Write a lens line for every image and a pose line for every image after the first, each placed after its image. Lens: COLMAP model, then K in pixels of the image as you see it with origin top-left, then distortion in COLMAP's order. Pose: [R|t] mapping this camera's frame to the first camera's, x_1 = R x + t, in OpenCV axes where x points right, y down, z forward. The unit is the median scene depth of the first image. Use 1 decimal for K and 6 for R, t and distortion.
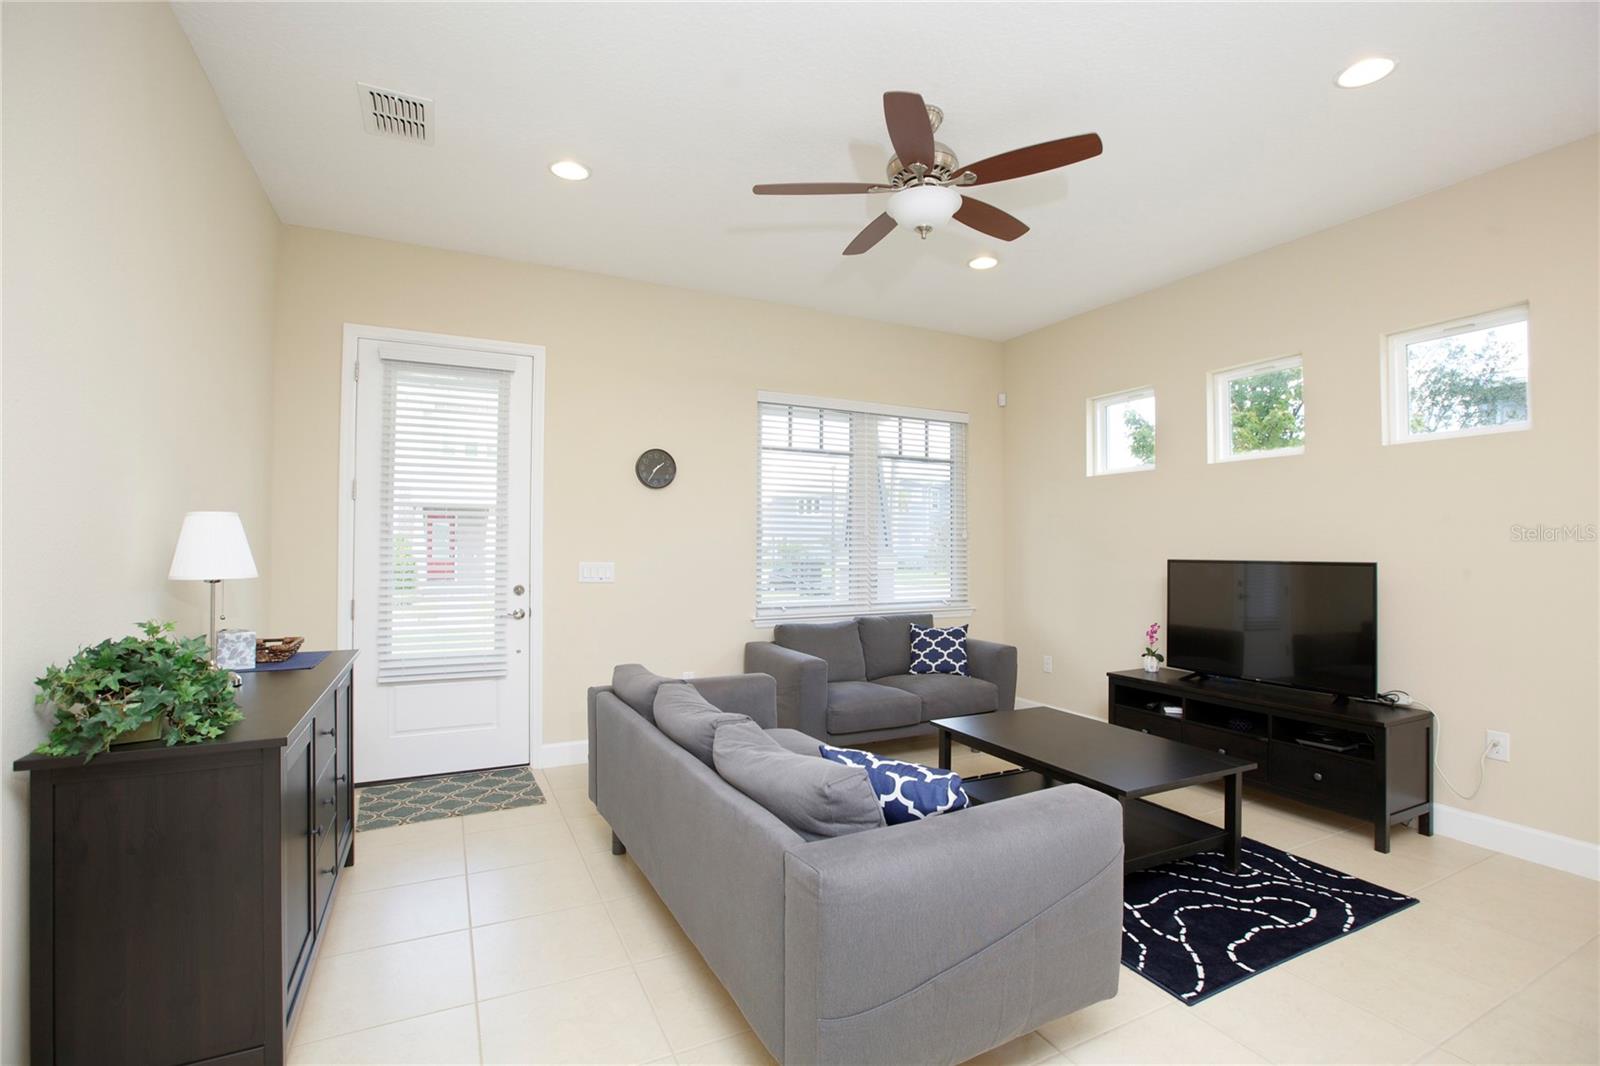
lens RADIAL K [[726.8, 0, 812.3], [0, 726.8, 531.5], [0, 0, 1]] dist [-0.033992, 0.010740]
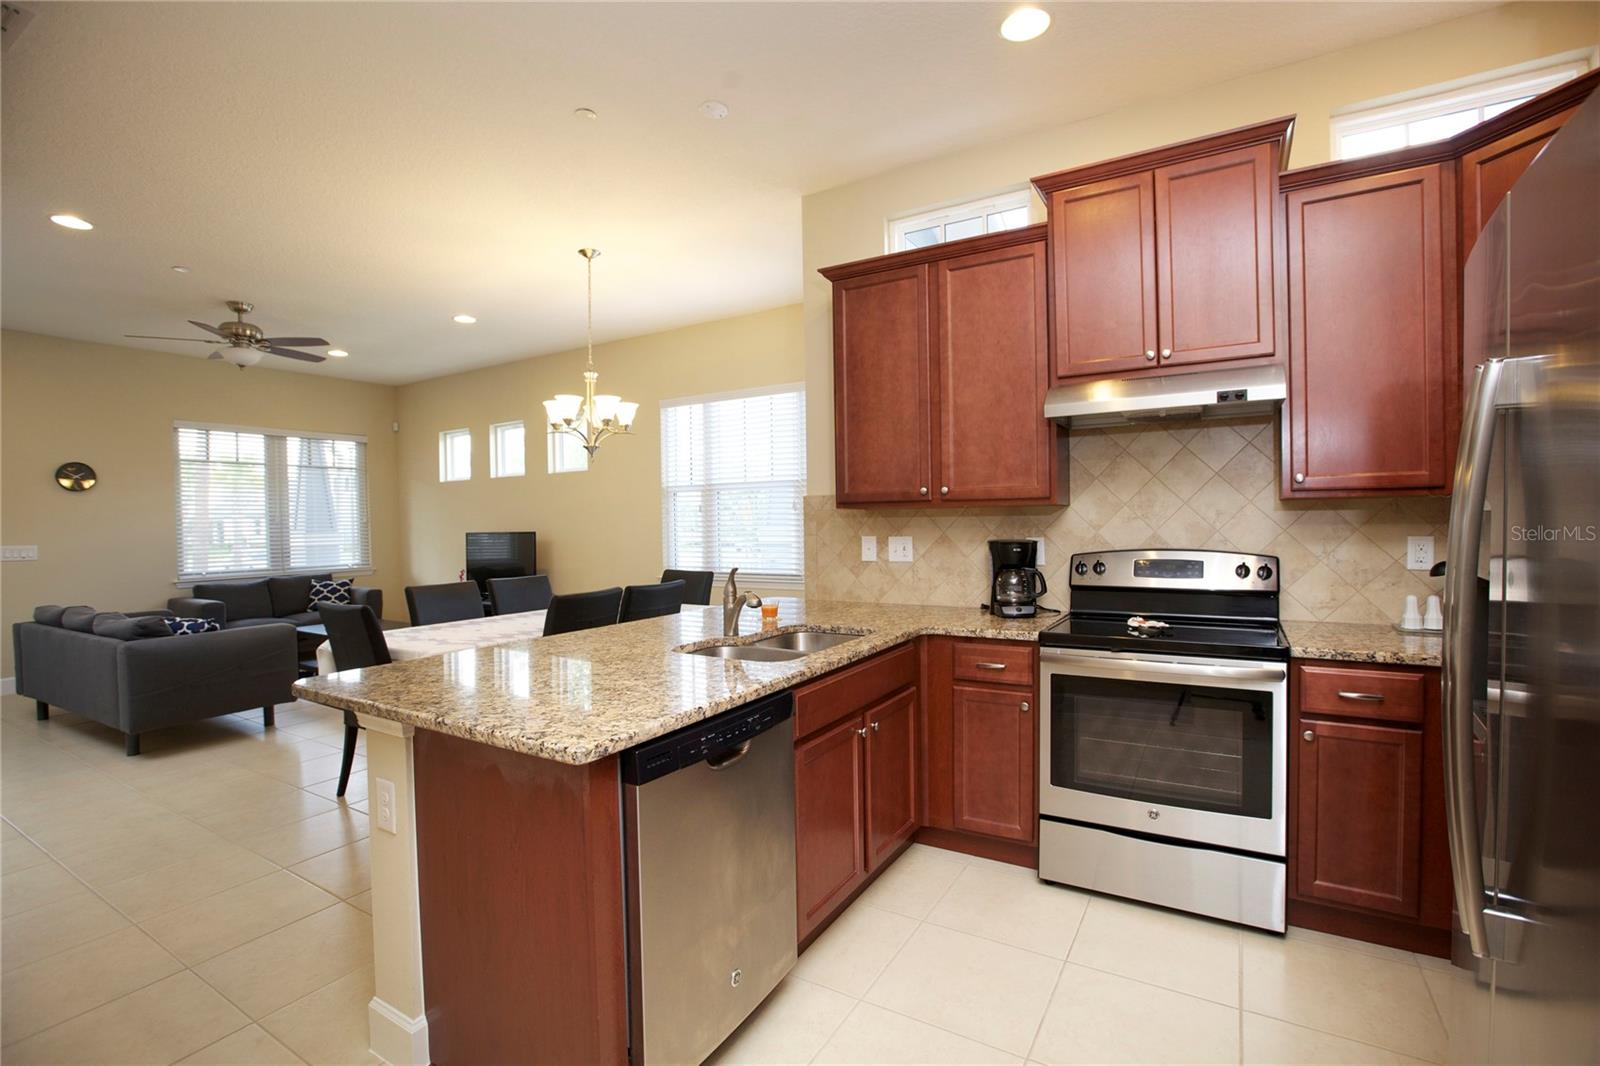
lens RADIAL K [[726.8, 0, 806.9], [0, 726.8, 536.5], [0, 0, 1]] dist [-0.033992, 0.010740]
pose [[0.855298, -0.028181, 0.517369, 0.293993], [0.008595, 0.999154, 0.040214, -0.016452], [-0.518065, -0.029948, 0.854817, -0.943442]]
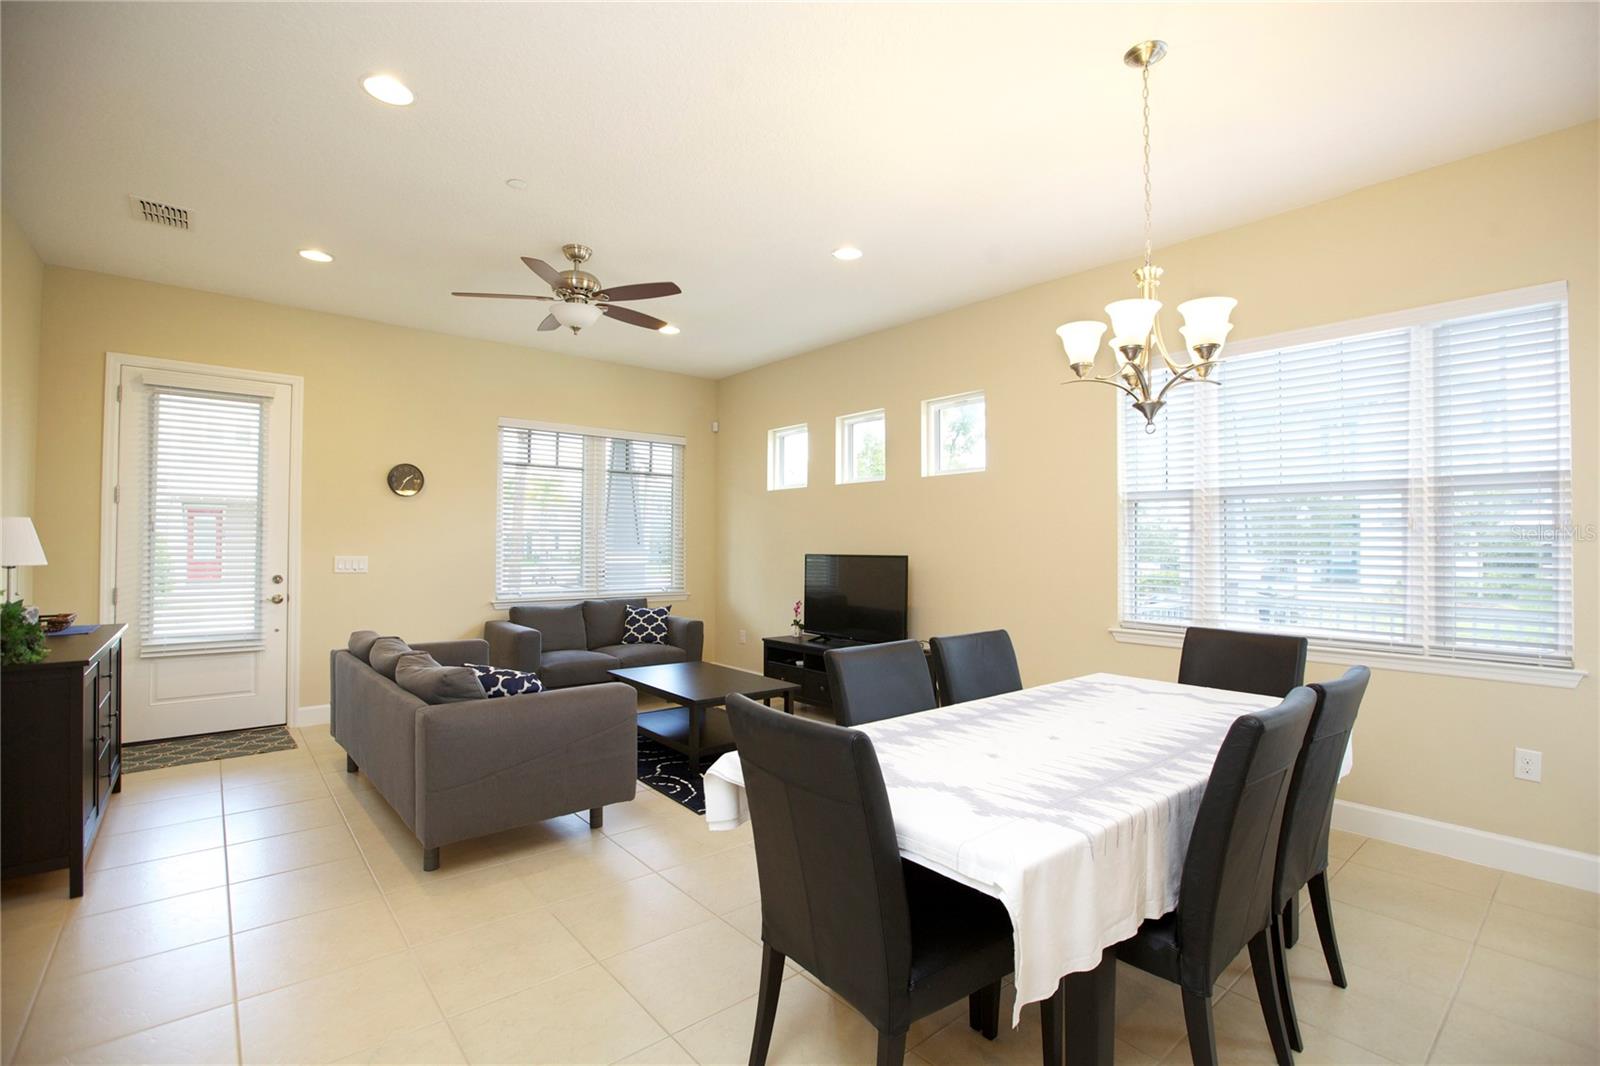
lens RADIAL K [[726.8, 0, 806.4], [0, 726.8, 534.9], [0, 0, 1]] dist [-0.033992, 0.010740]
pose [[0.974879, 0.007541, 0.222606, 0.188818], [-0.009020, 0.999943, 0.005632, -0.006827], [-0.222551, -0.007498, 0.974892, -0.358208]]
